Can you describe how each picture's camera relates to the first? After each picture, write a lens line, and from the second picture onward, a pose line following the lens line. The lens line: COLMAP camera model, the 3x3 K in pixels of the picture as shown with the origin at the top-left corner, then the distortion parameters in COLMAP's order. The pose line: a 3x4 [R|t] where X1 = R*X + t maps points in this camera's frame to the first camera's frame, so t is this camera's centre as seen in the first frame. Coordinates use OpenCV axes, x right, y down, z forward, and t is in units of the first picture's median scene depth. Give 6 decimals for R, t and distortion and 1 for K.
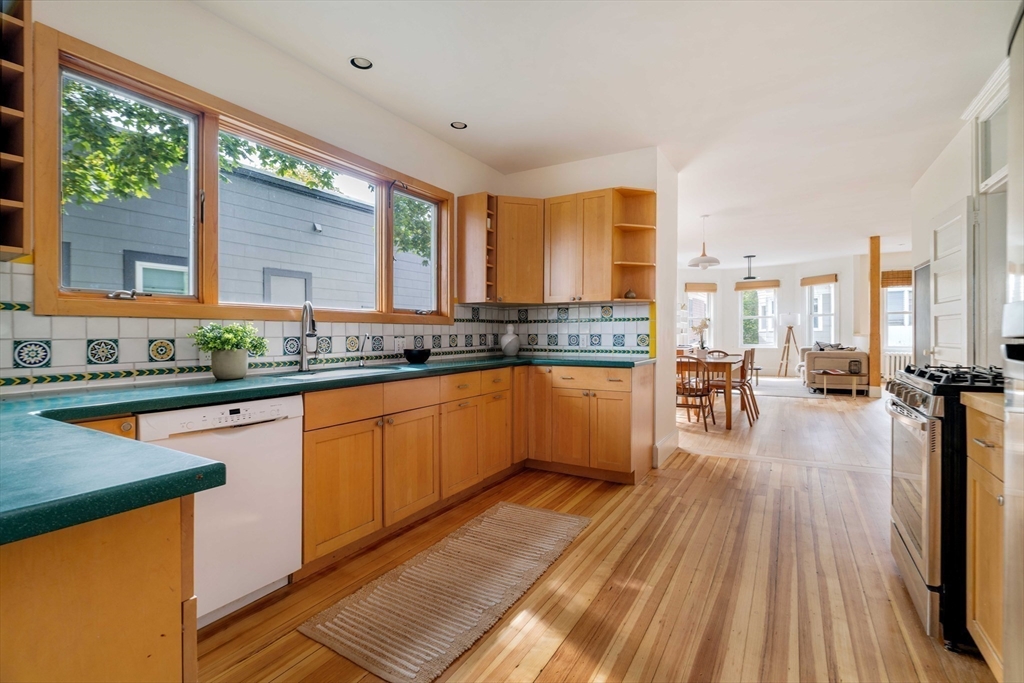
lens RADIAL K [[463.8, 0, 512.8], [0, 463.8, 334.0], [0, 0, 1]] dist [0.014168, 0.000425]
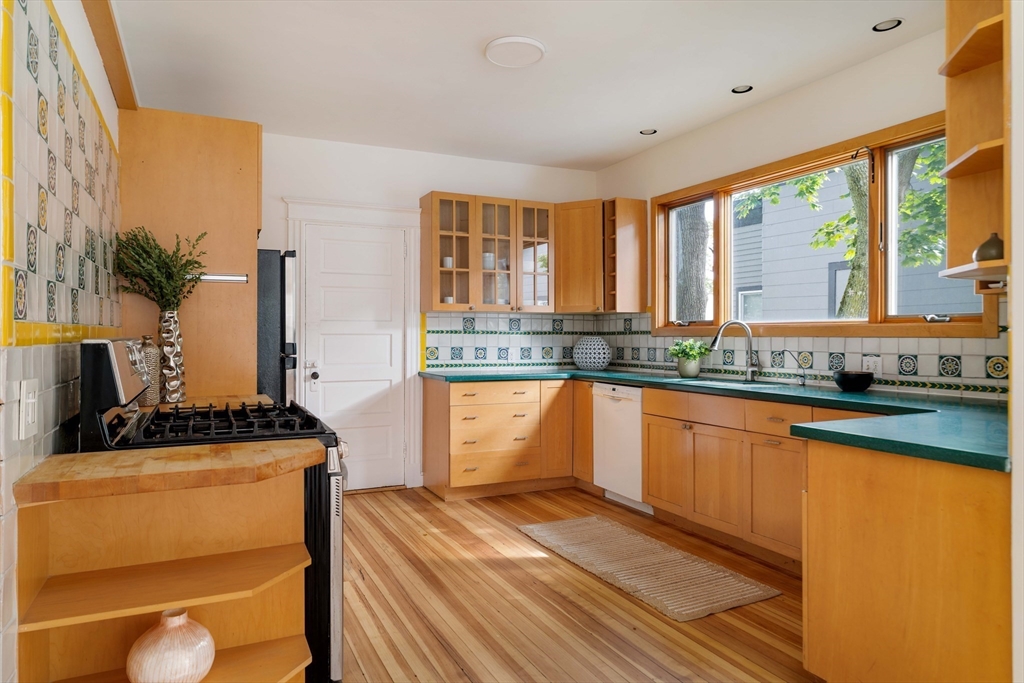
lens RADIAL K [[646.3, 0, 516.7], [0, 646.3, 340.7], [0, 0, 1]] dist [-0.005590, -0.000028]
pose [[-0.549357, 0.004686, -0.835575, 1.239821], [-0.003662, 0.999961, 0.008015, -0.030478], [0.835580, 0.007463, -0.549318, 1.481516]]
